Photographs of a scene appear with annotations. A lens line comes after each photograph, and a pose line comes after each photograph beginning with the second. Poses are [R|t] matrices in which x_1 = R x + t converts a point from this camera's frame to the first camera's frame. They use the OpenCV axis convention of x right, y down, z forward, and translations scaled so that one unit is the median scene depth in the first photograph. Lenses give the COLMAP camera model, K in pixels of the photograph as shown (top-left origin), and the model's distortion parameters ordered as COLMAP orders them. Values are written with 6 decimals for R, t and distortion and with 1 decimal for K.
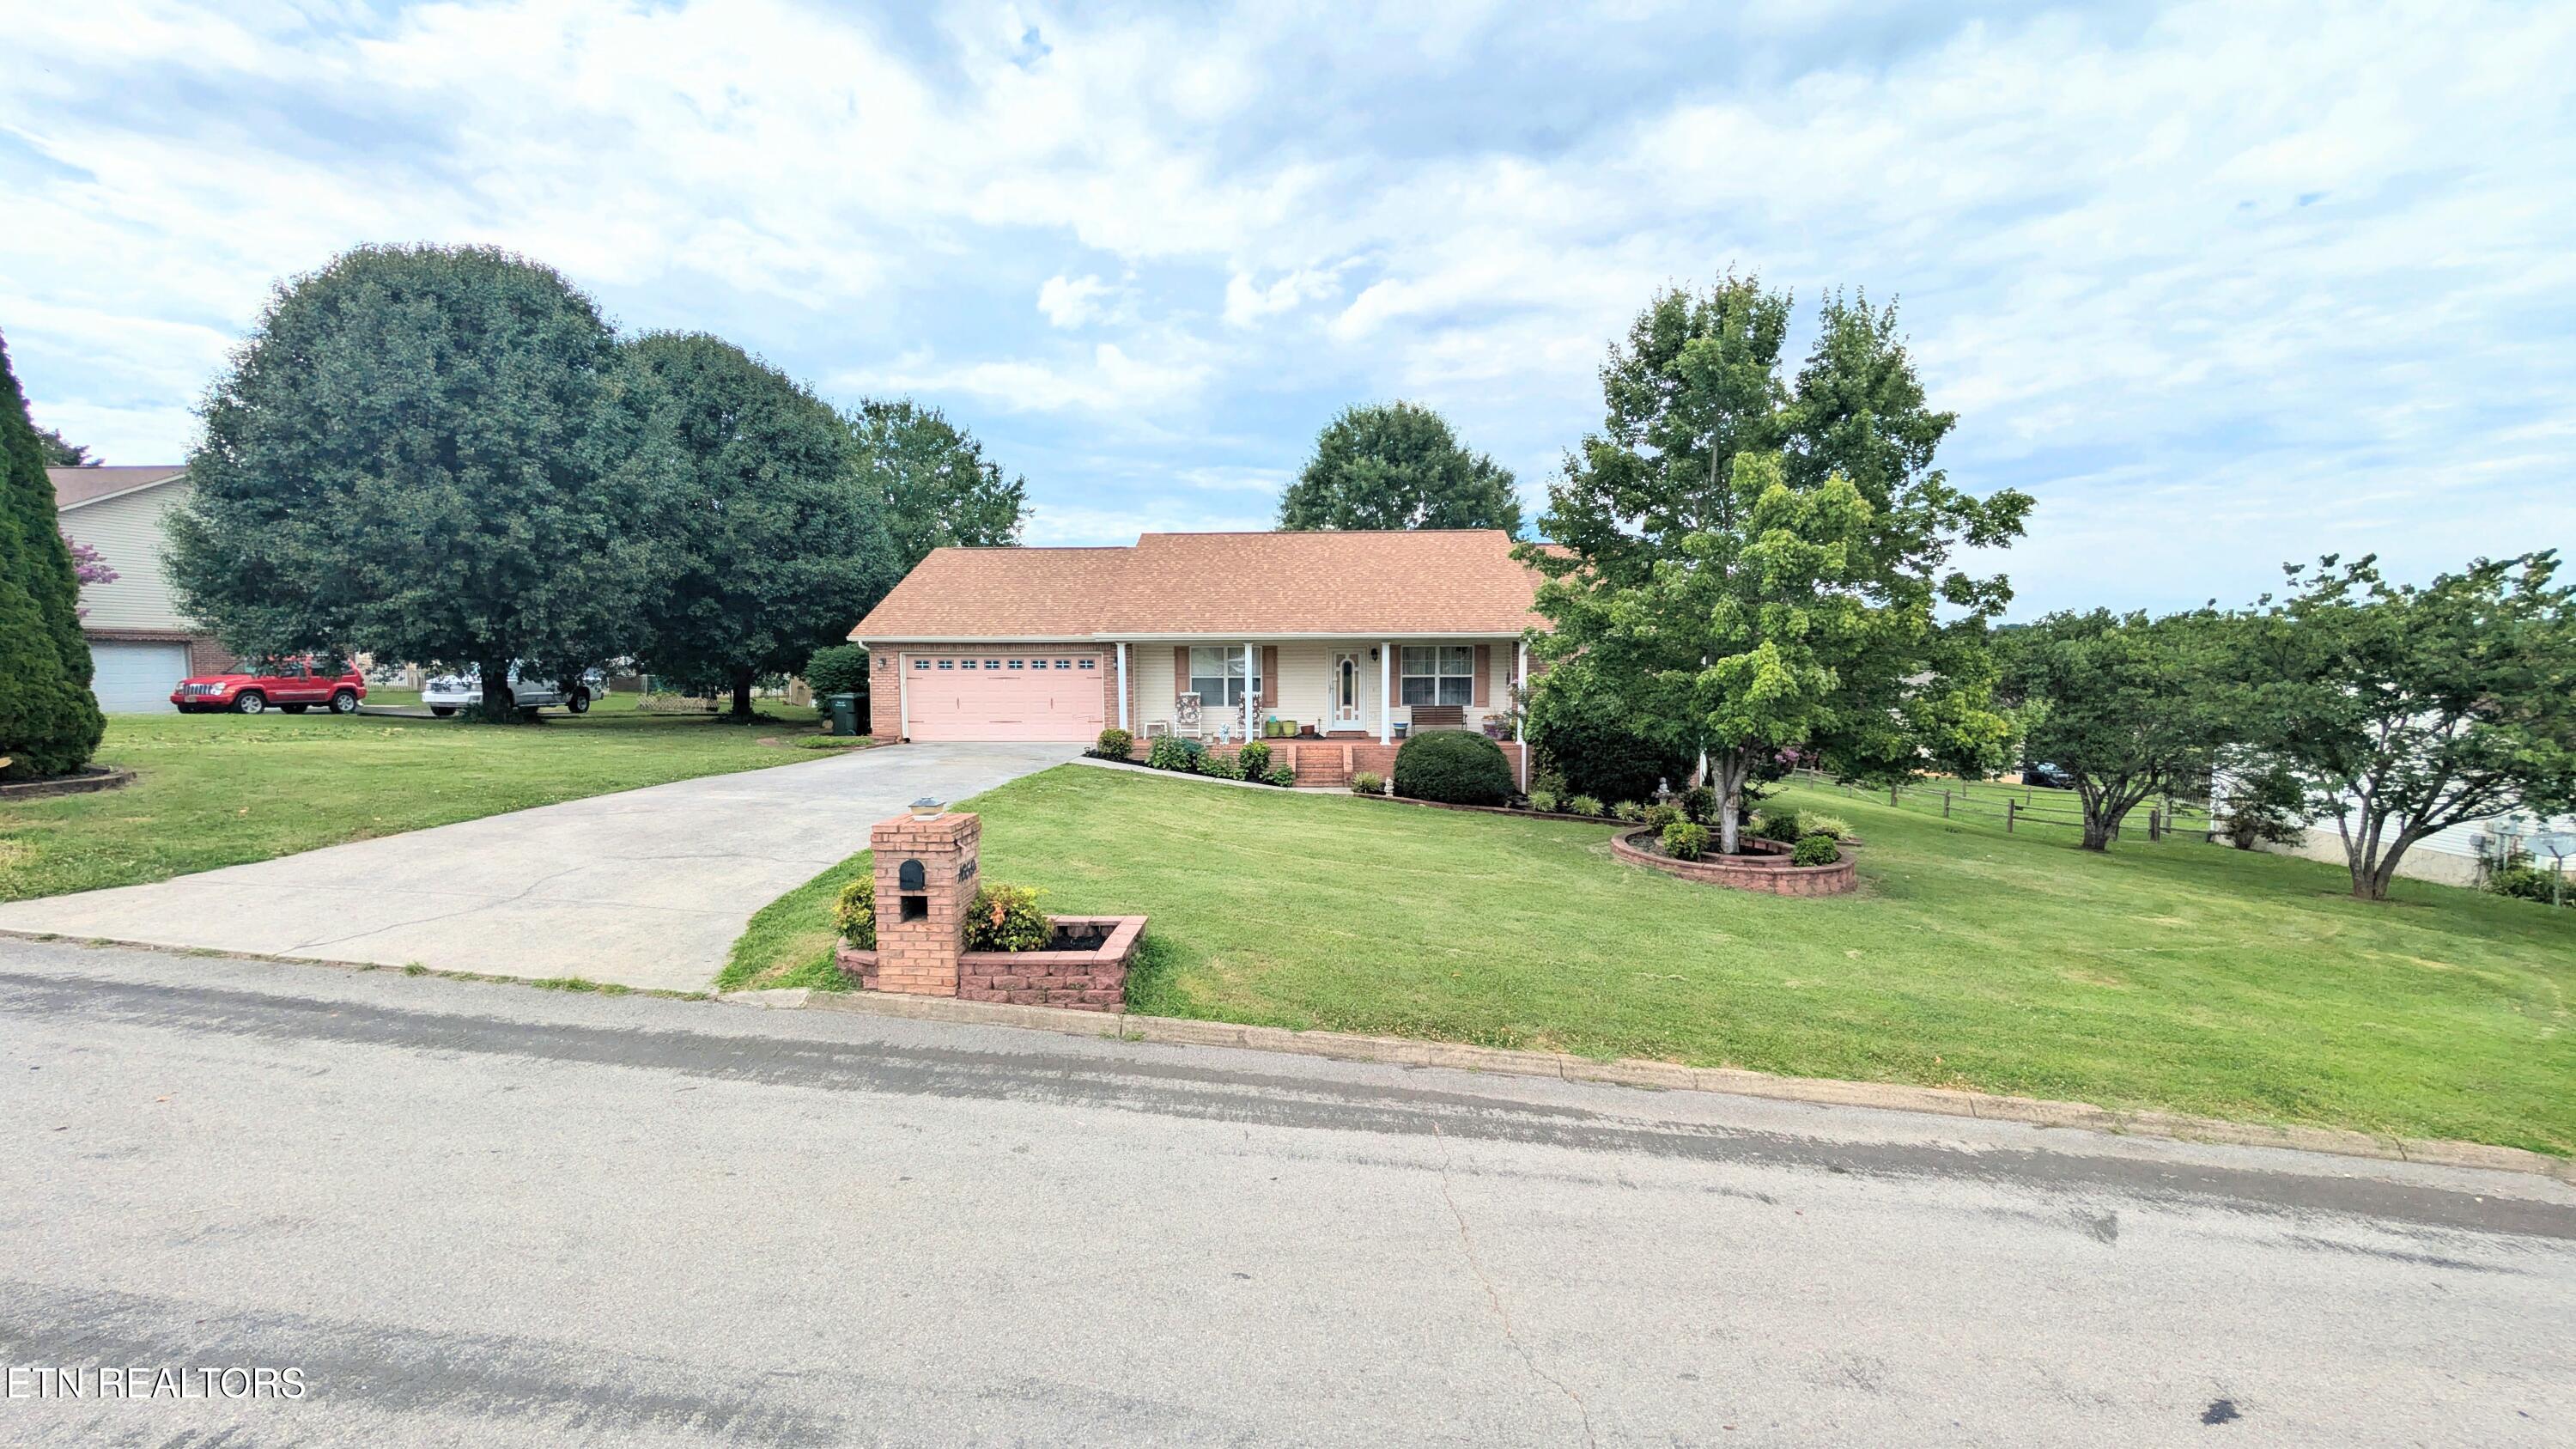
lens RADIAL K [[964.4, 0, 1288.0], [0, 964.4, 724.5], [0, 0, 1]] dist [0.000414, -0.000004]
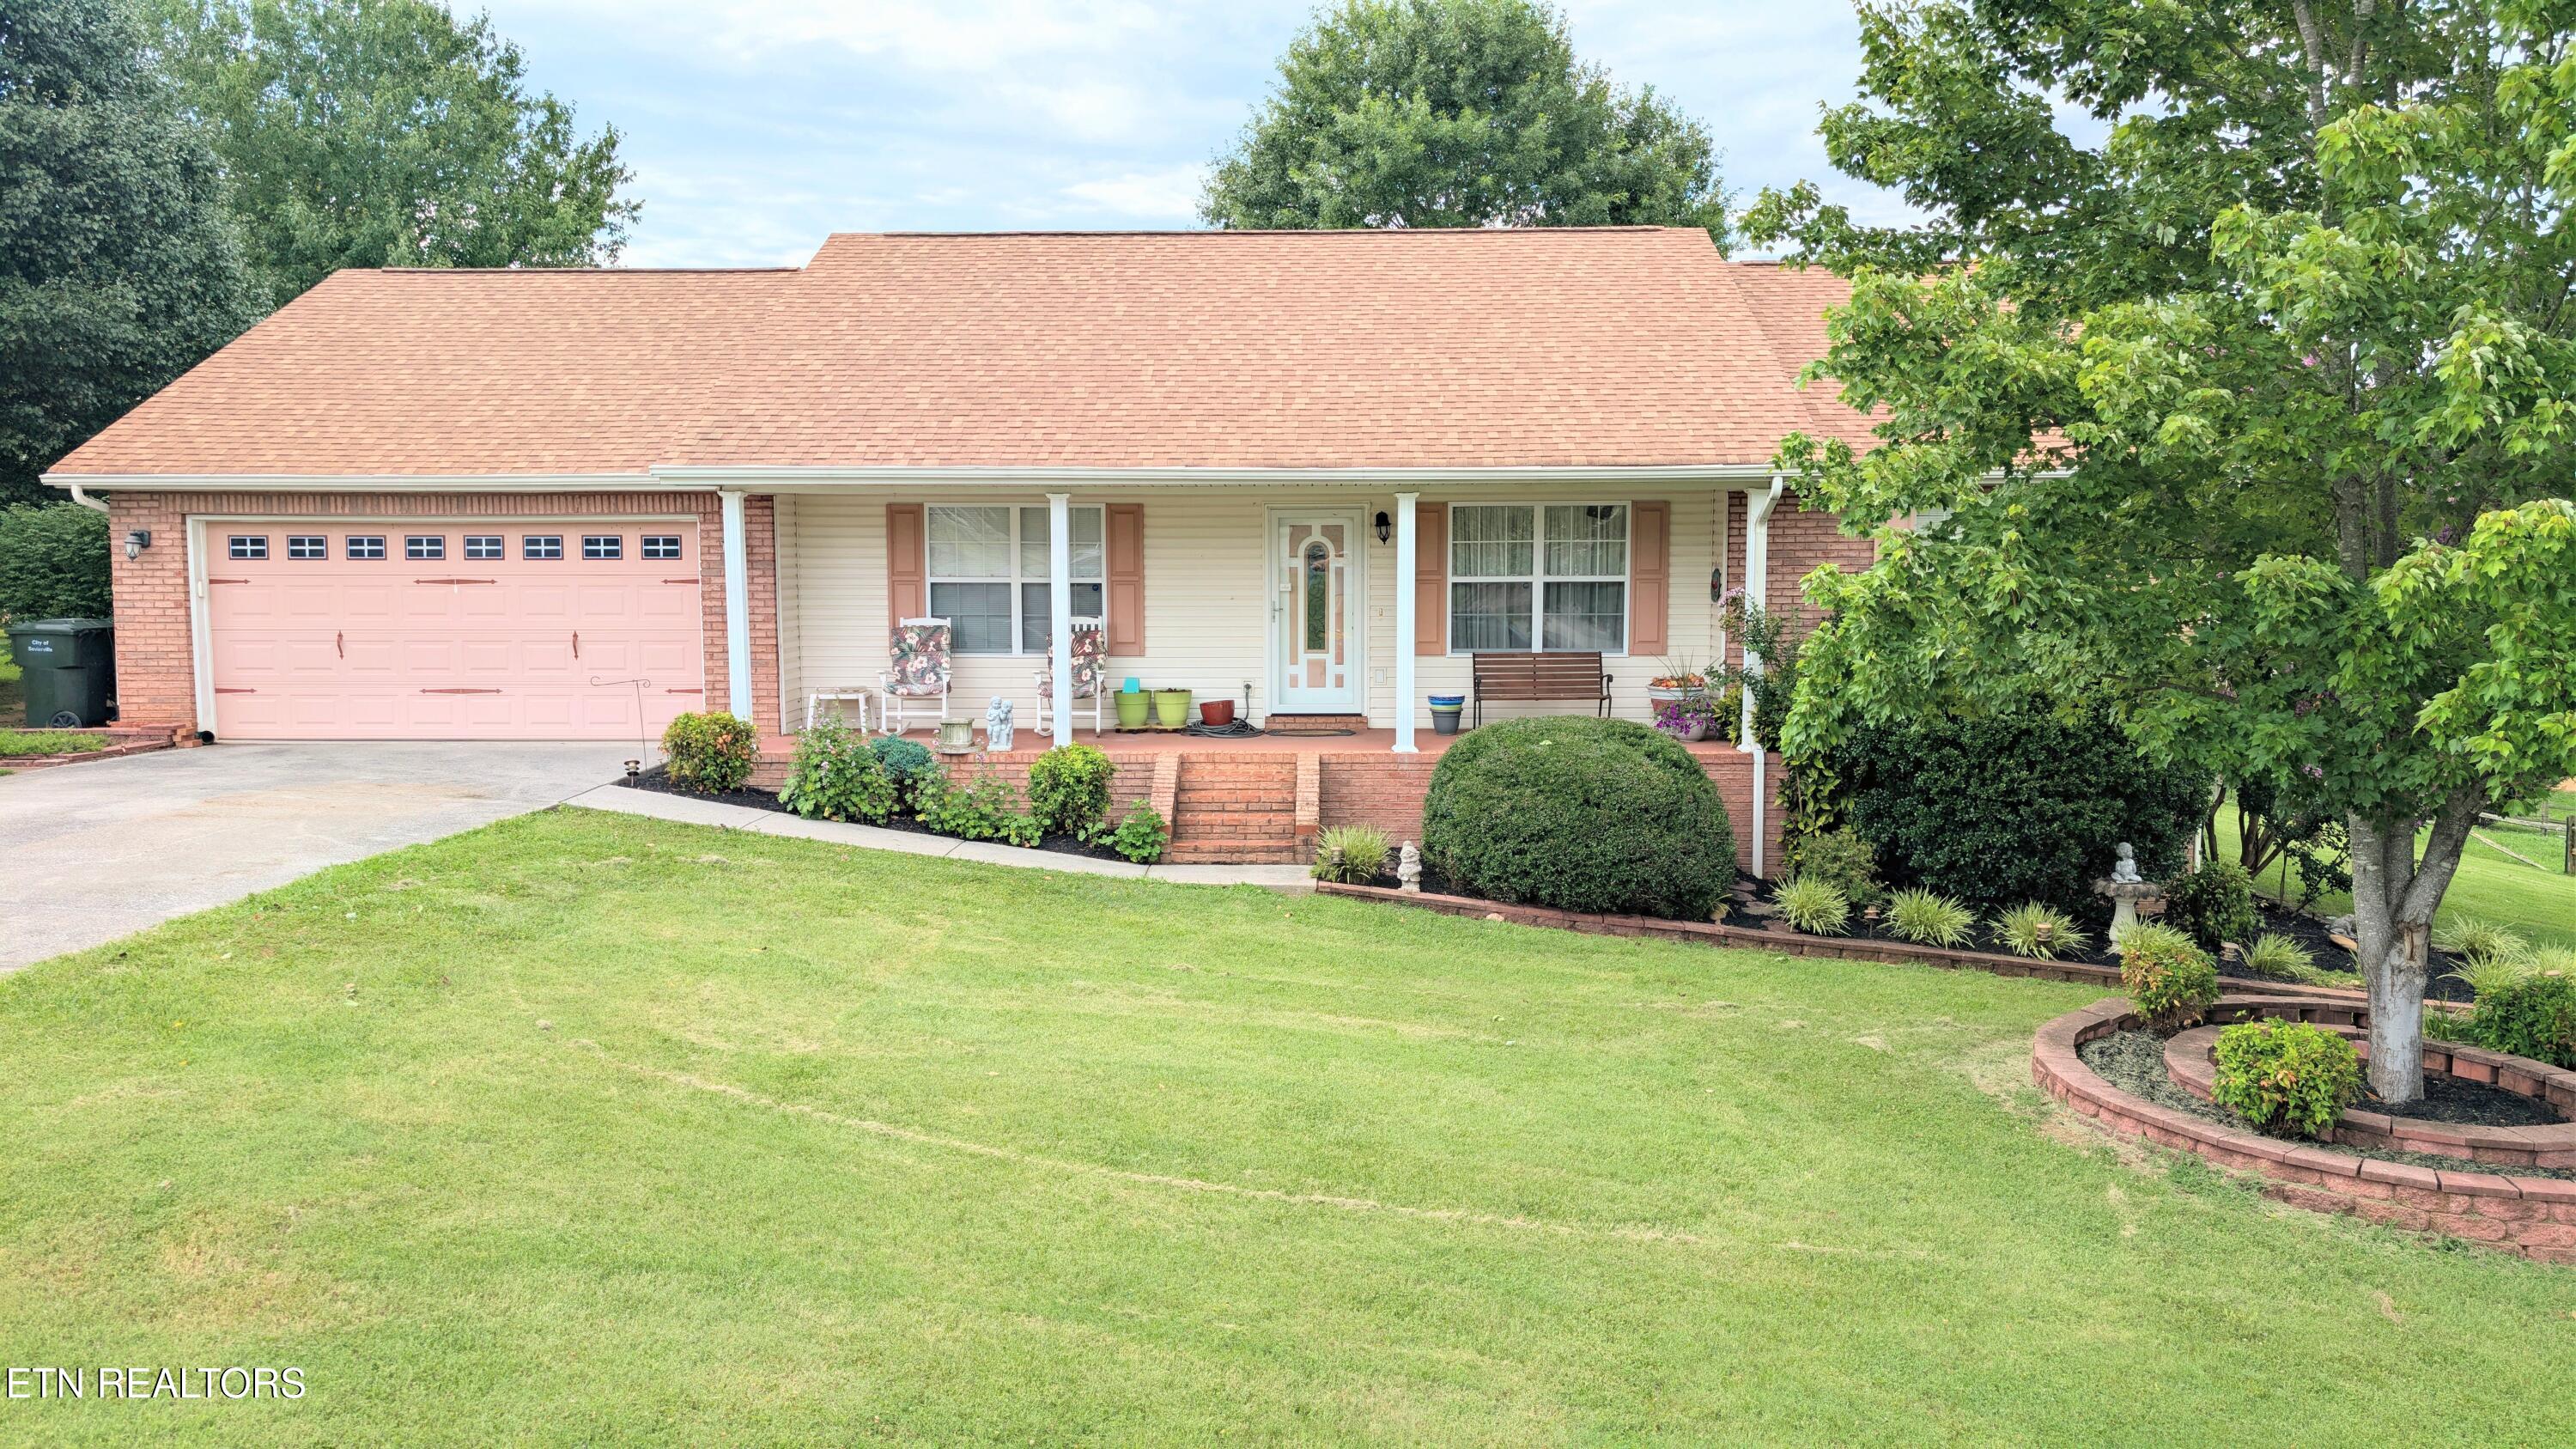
lens RADIAL K [[1840.0, 0, 1277.8], [0, 1840.0, 688.3], [0, 0, 1]] dist [0.014697, -0.001568]
pose [[0.999955, 0.000780, 0.009431, 0.040546], [-0.000852, 0.999970, 0.007674, -0.010489], [-0.009424, -0.007682, 0.999926, 0.240830]]
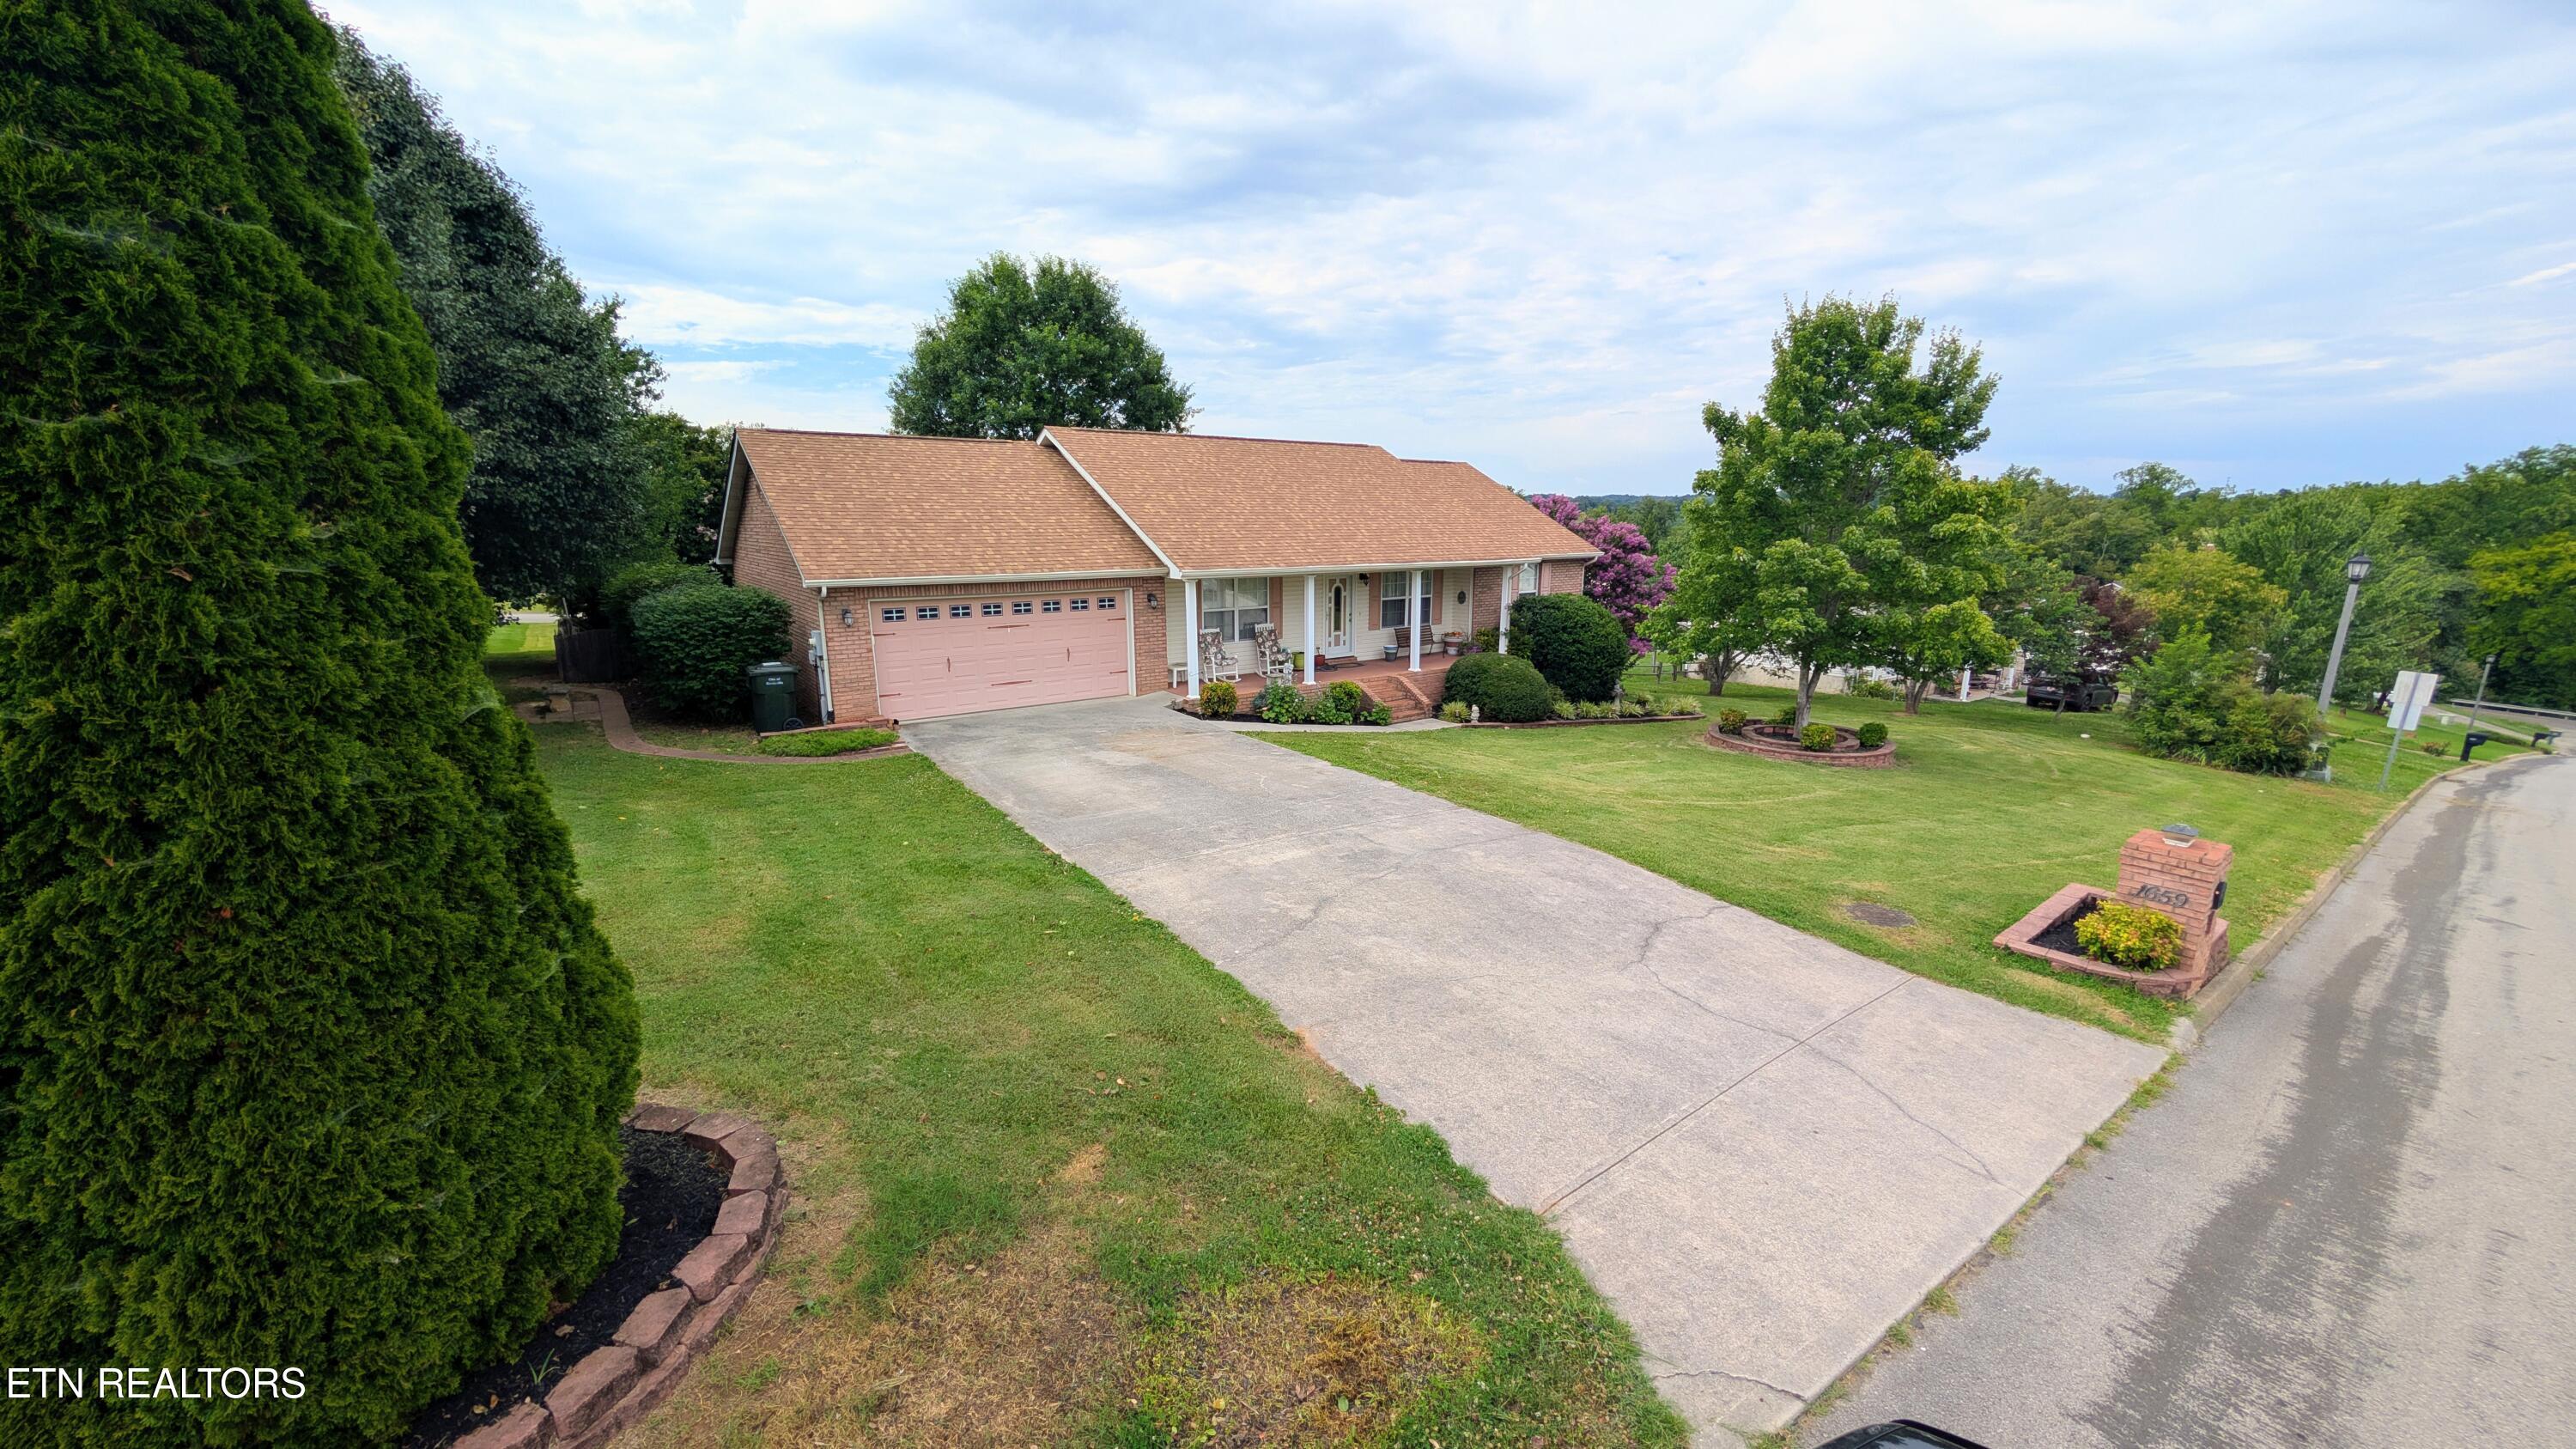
lens RADIAL K [[964.4, 0, 1288.0], [0, 964.4, 724.5], [0, 0, 1]] dist [0.000414, -0.000004]
pose [[0.785143, -0.125110, 0.606547, -0.616420], [0.040089, 0.987596, 0.151815, -0.081465], [-0.618016, -0.094881, 0.780419, 0.265695]]
